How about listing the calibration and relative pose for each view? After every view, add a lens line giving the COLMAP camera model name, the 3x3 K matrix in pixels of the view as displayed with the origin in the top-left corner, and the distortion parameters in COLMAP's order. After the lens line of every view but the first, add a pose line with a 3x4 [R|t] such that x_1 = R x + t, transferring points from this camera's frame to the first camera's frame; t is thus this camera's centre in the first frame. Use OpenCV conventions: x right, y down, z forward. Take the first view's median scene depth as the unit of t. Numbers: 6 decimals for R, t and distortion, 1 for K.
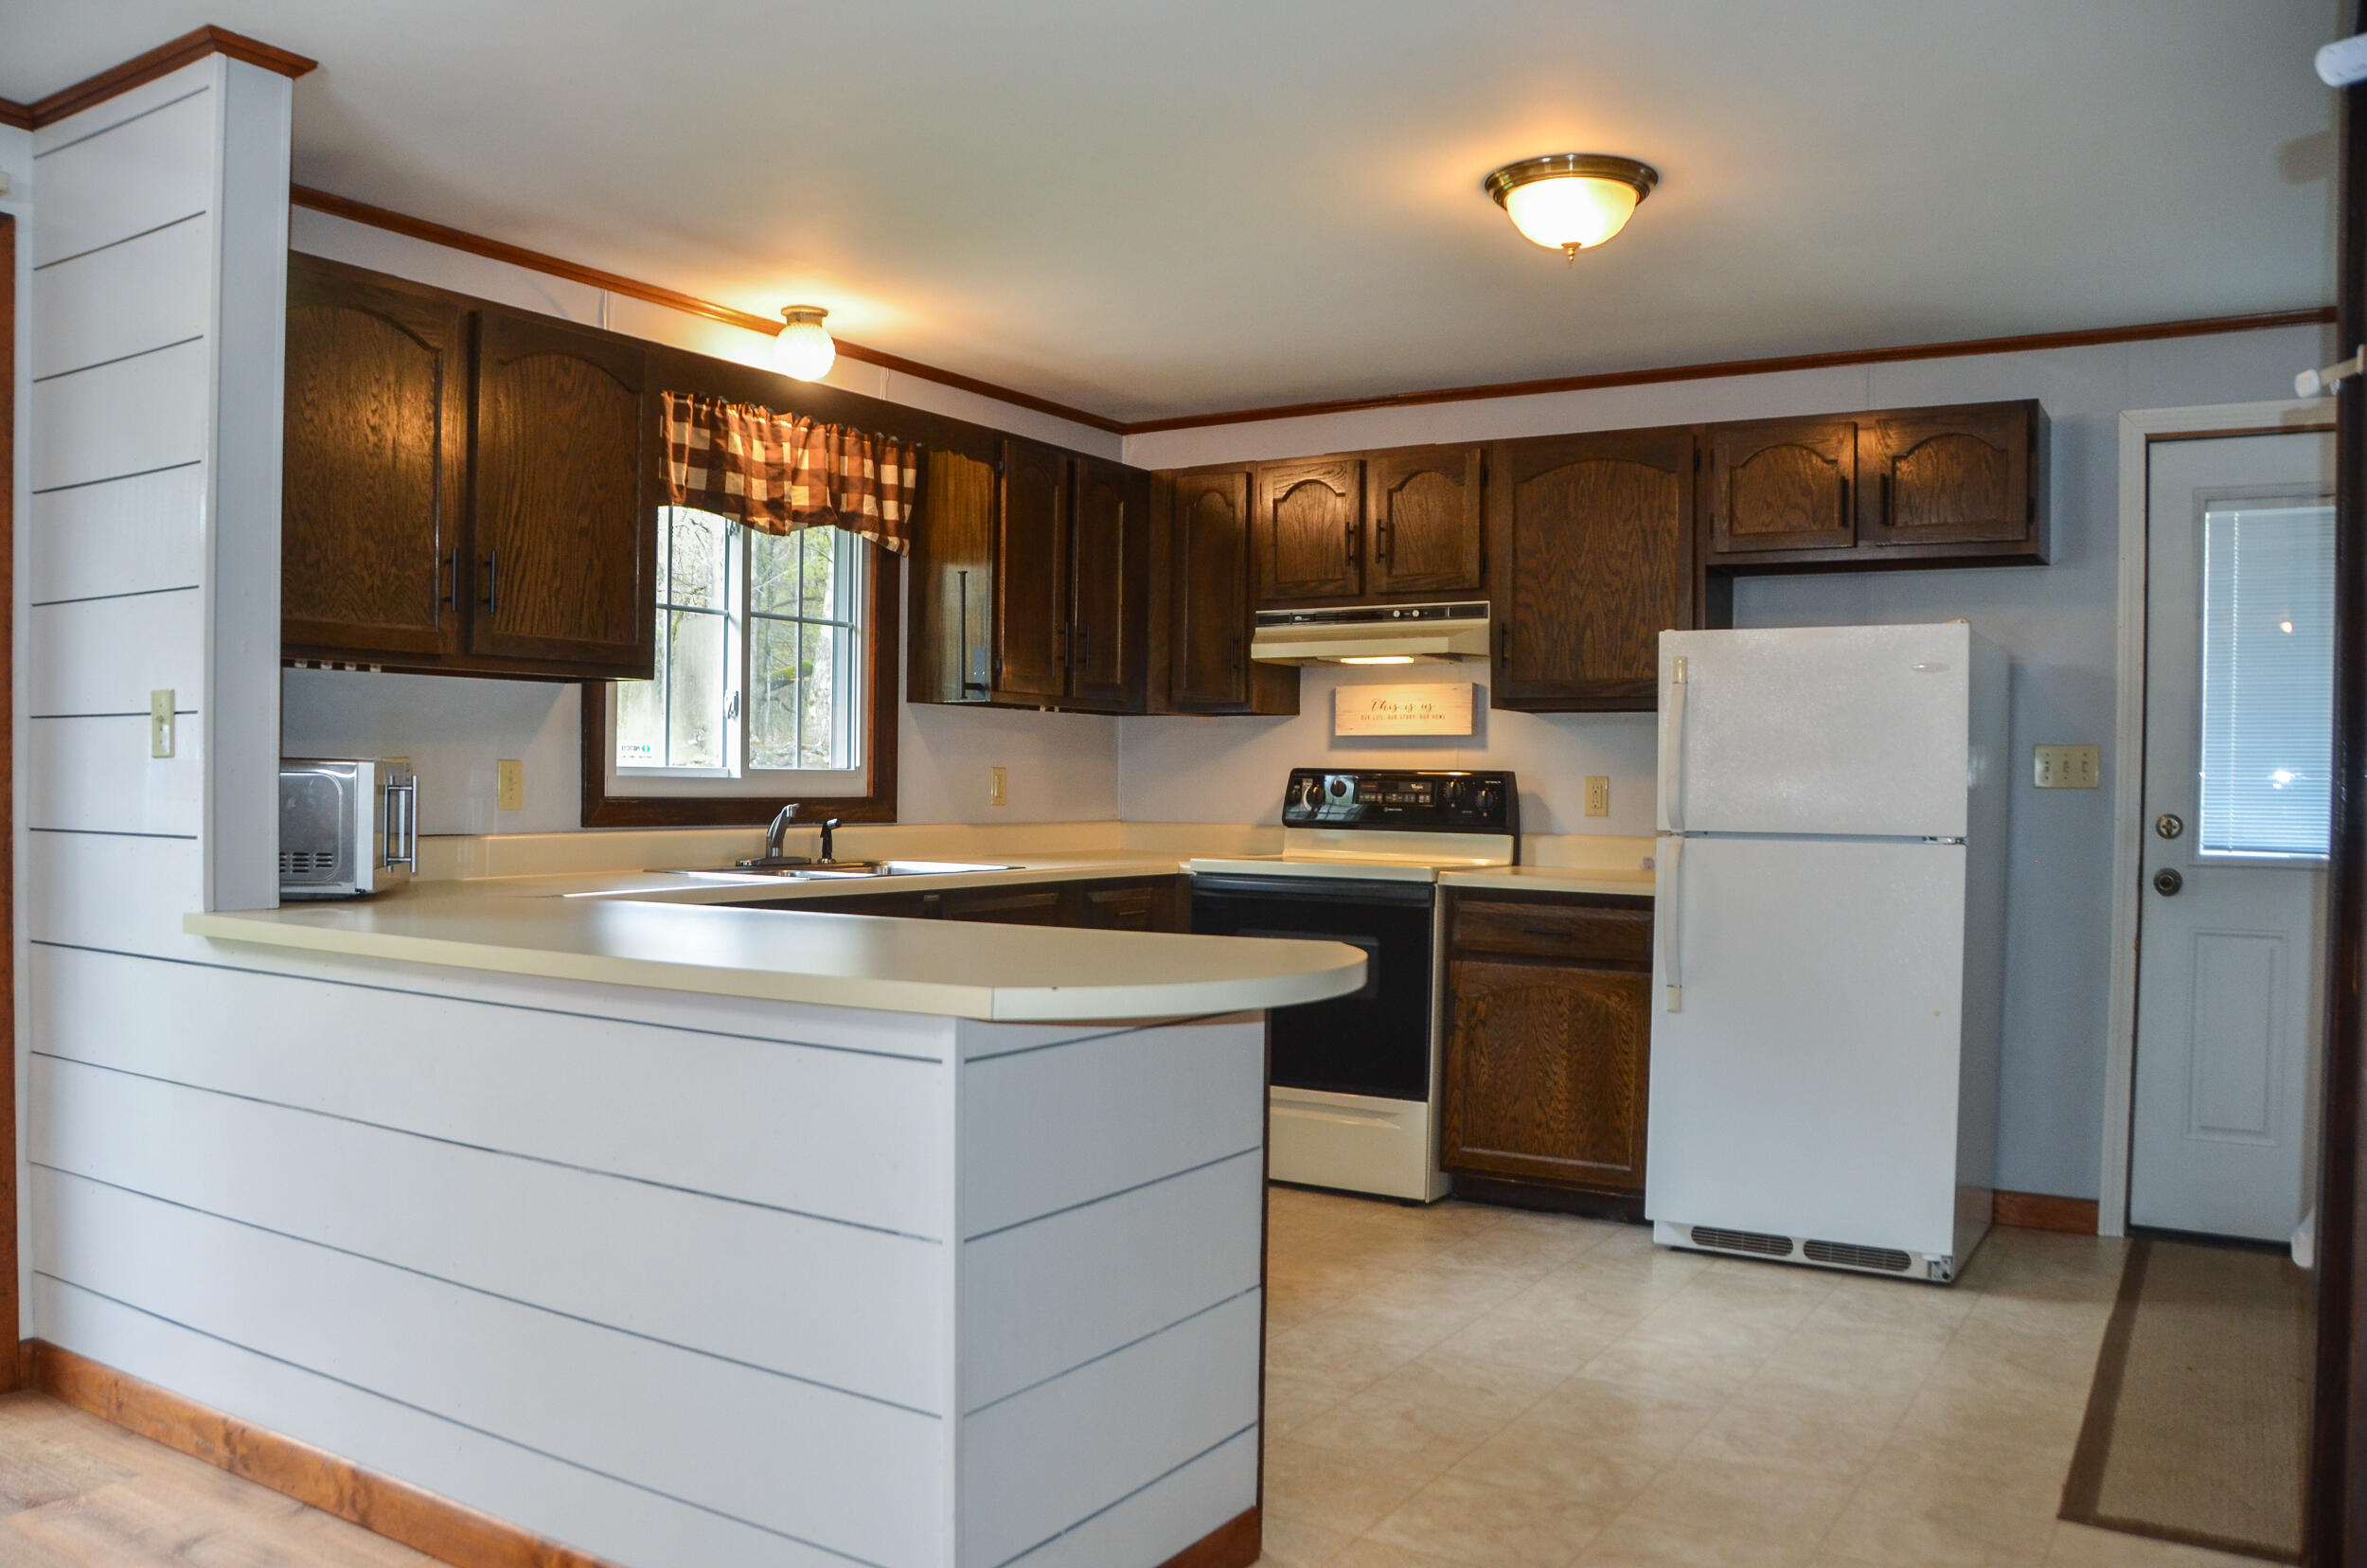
lens RADIAL K [[1842.9, 0, 1174.9], [0, 1842.9, 820.6], [0, 0, 1]] dist [-0.162265, 0.116160]
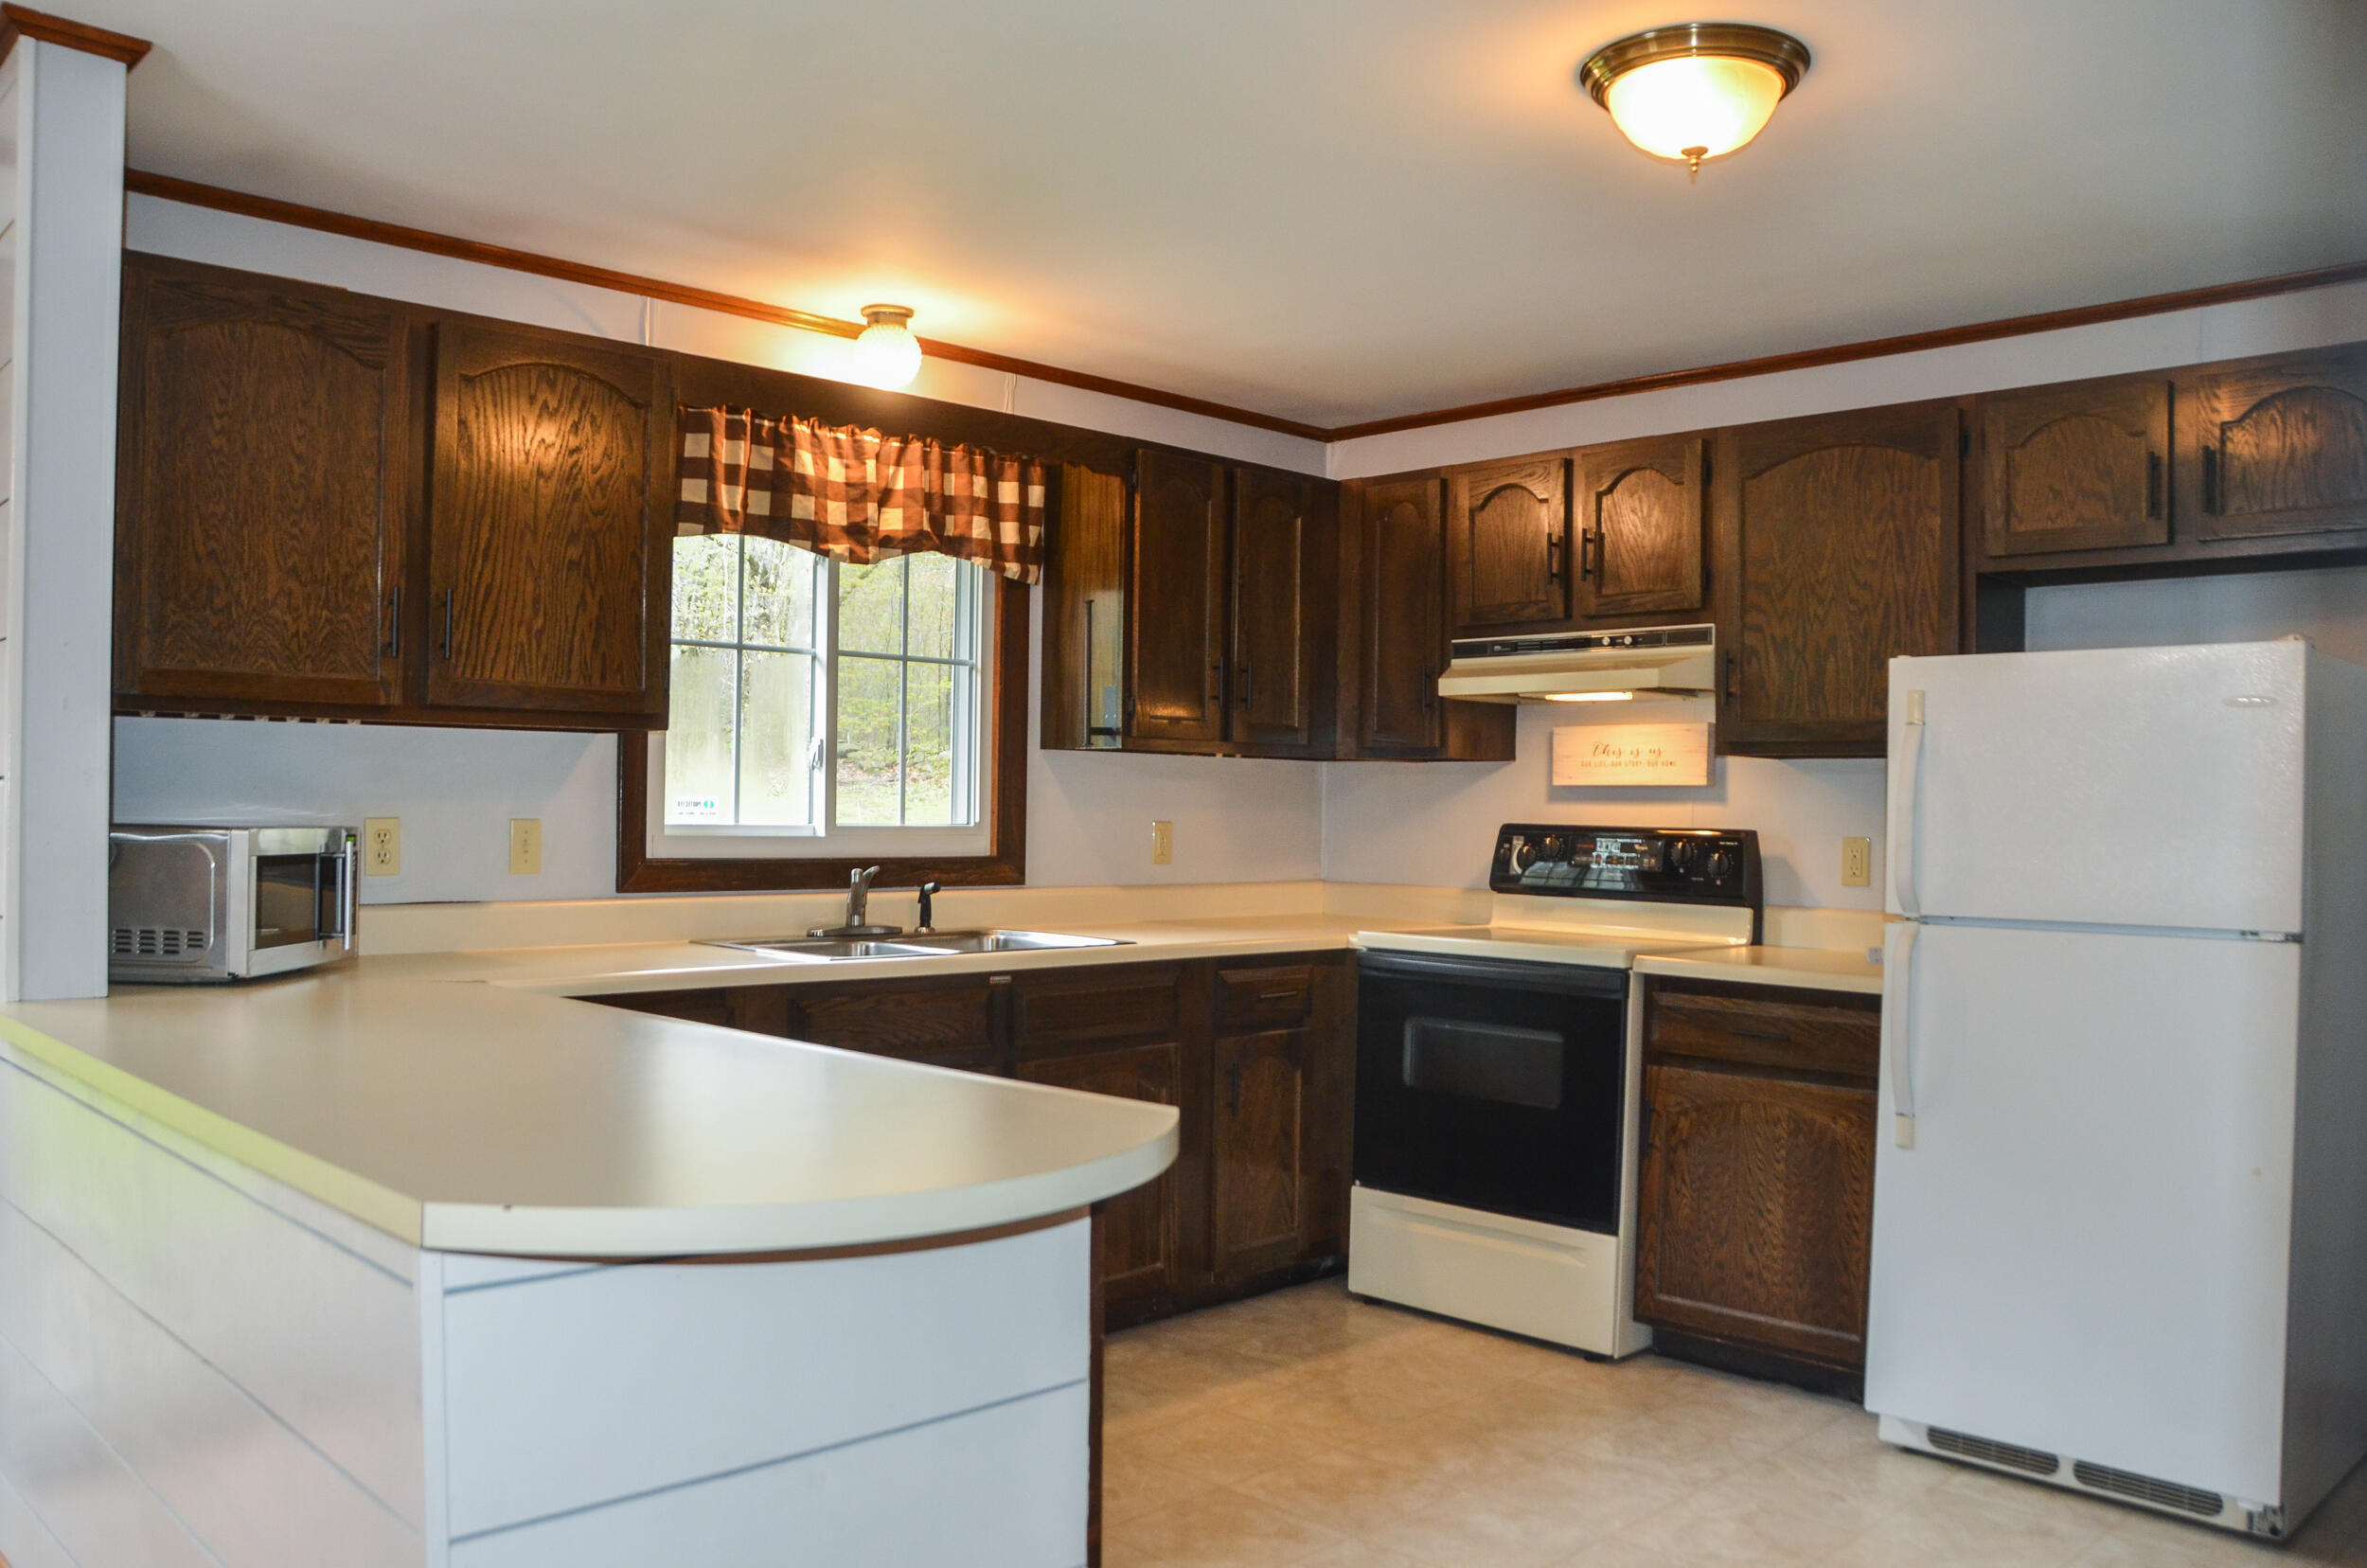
lens RADIAL K [[1842.9, 0, 1174.9], [0, 1842.9, 820.6], [0, 0, 1]] dist [-0.162265, 0.116160]
pose [[0.972550, 0.004528, -0.232649, 0.137780], [-0.008340, 0.999847, -0.015405, -0.018673], [0.232543, 0.016922, 0.972439, 0.168152]]
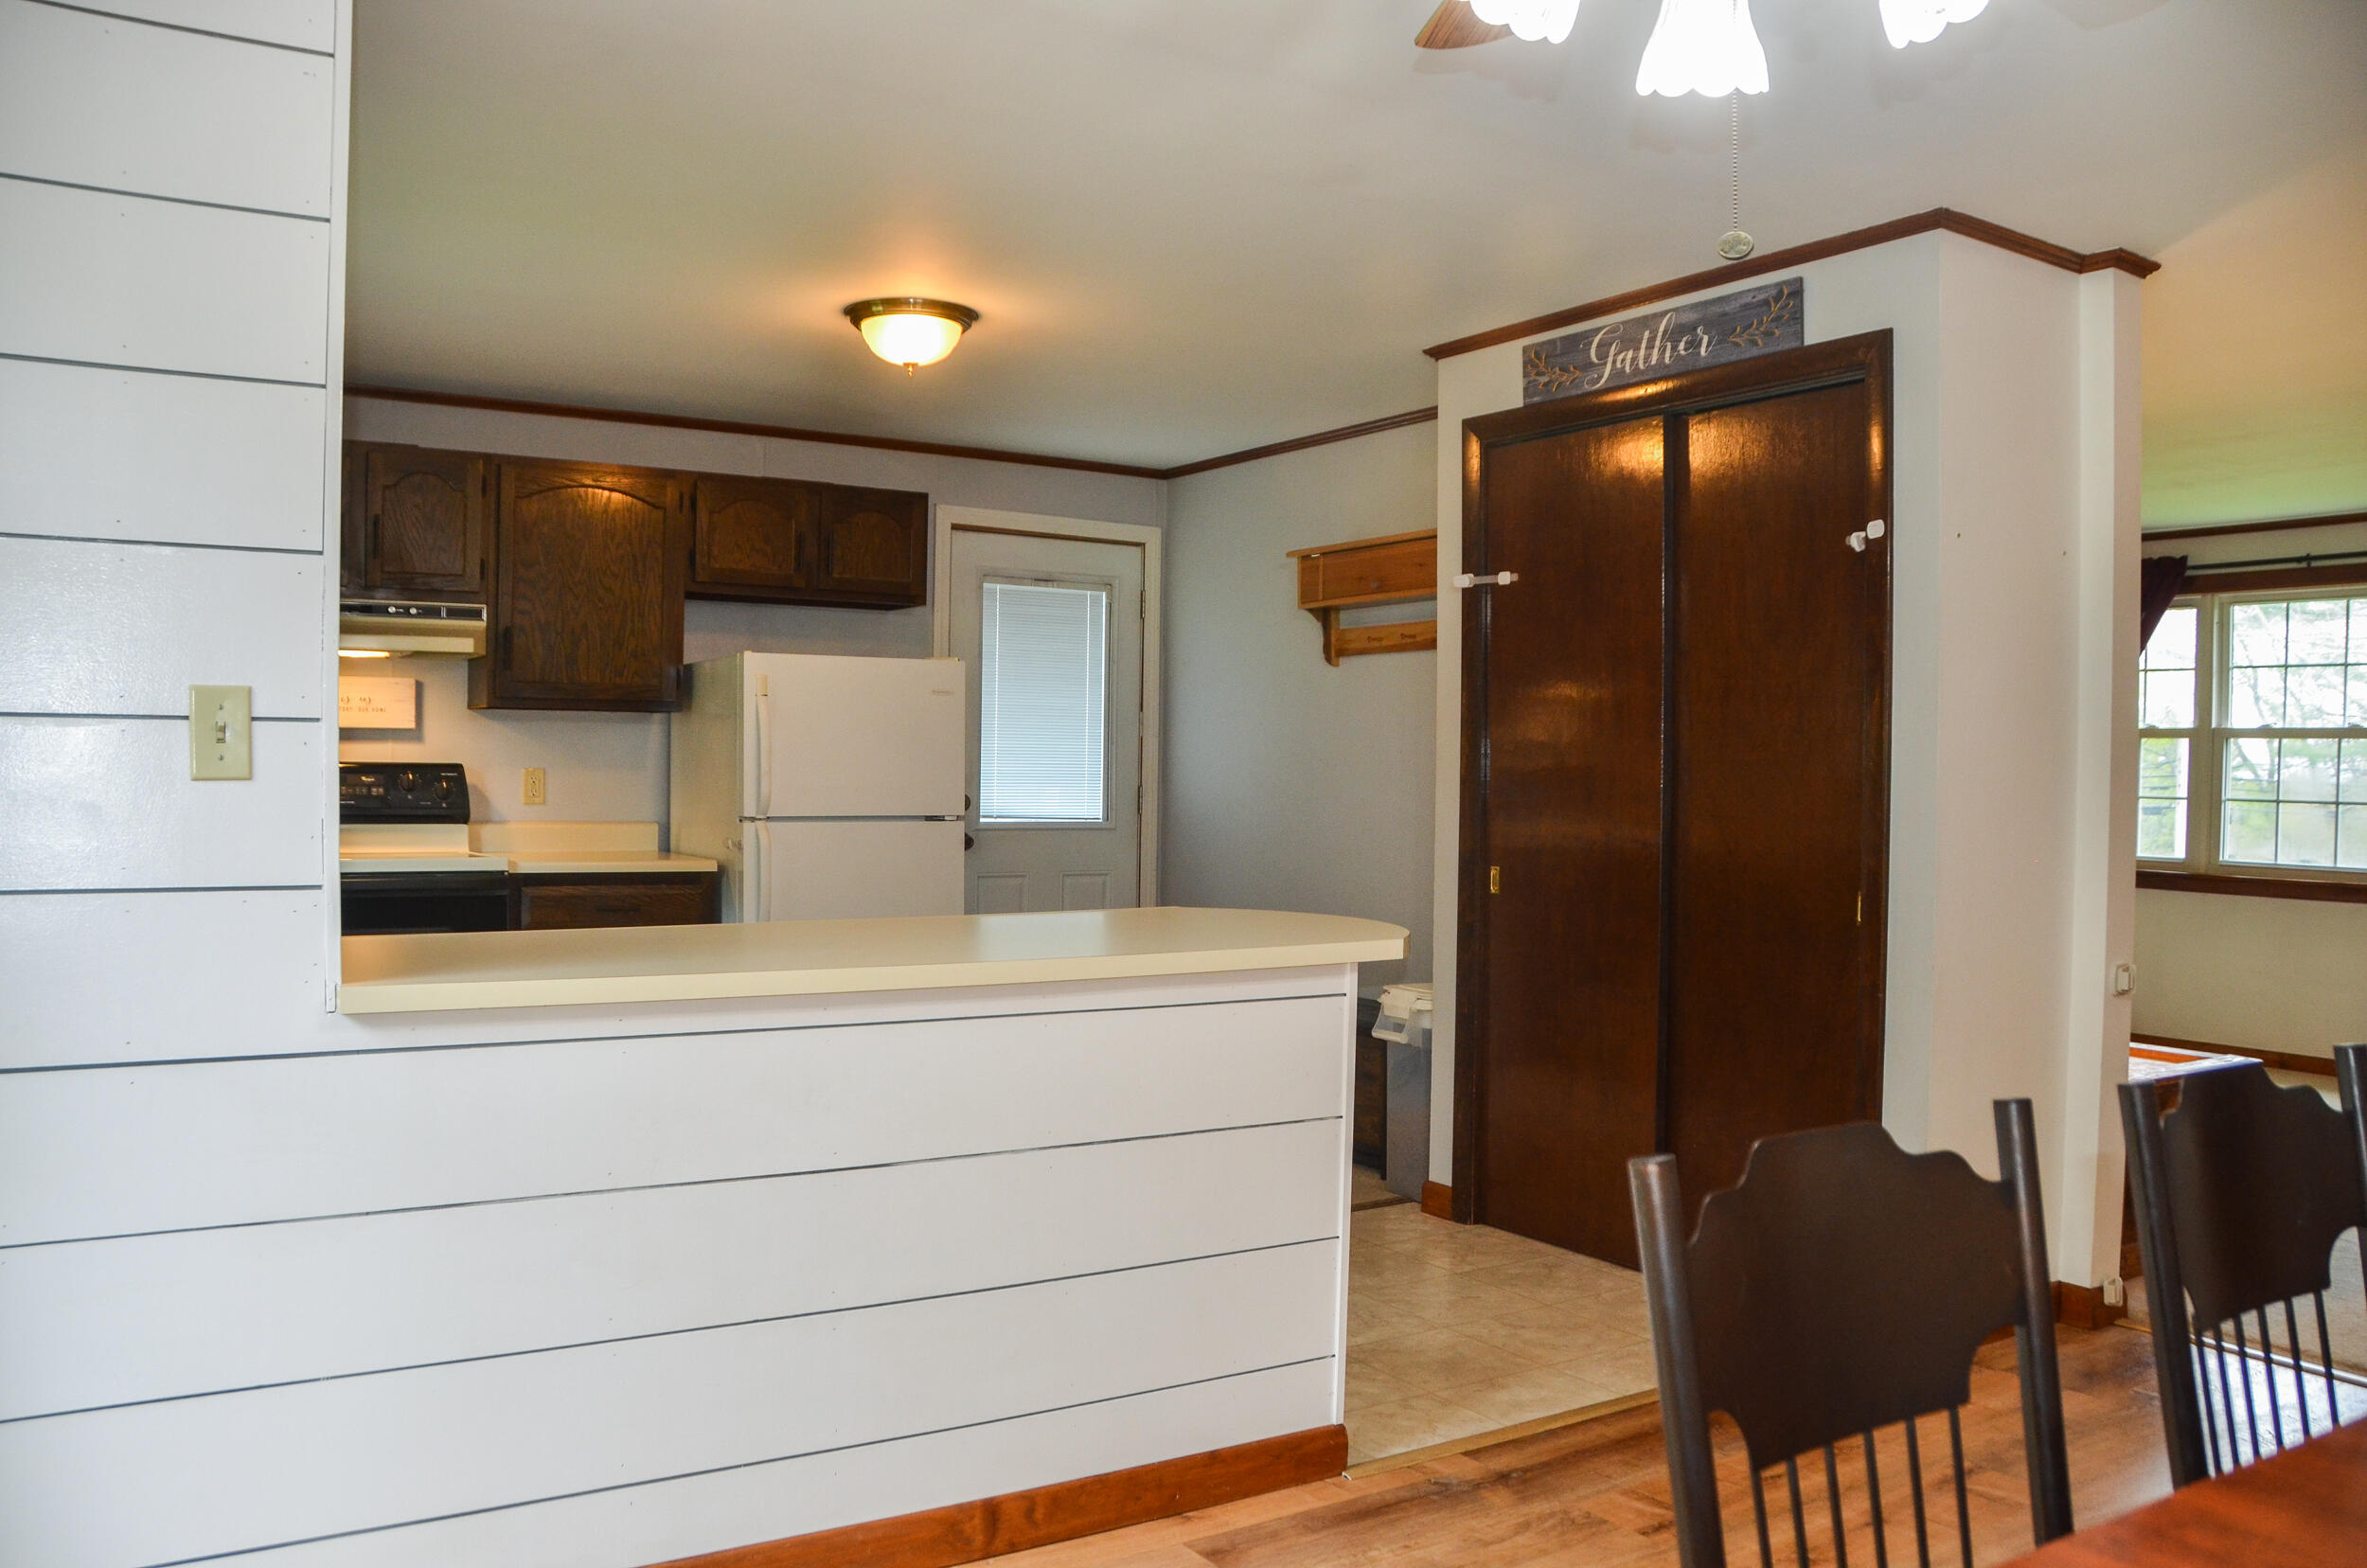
lens RADIAL K [[1842.9, 0, 1174.9], [0, 1842.9, 820.6], [0, 0, 1]] dist [-0.162265, 0.116160]
pose [[0.421358, -0.031952, 0.906331, -0.667217], [0.012110, 0.999488, 0.029606, -0.022493], [-0.906813, -0.001499, 0.421530, 0.211799]]
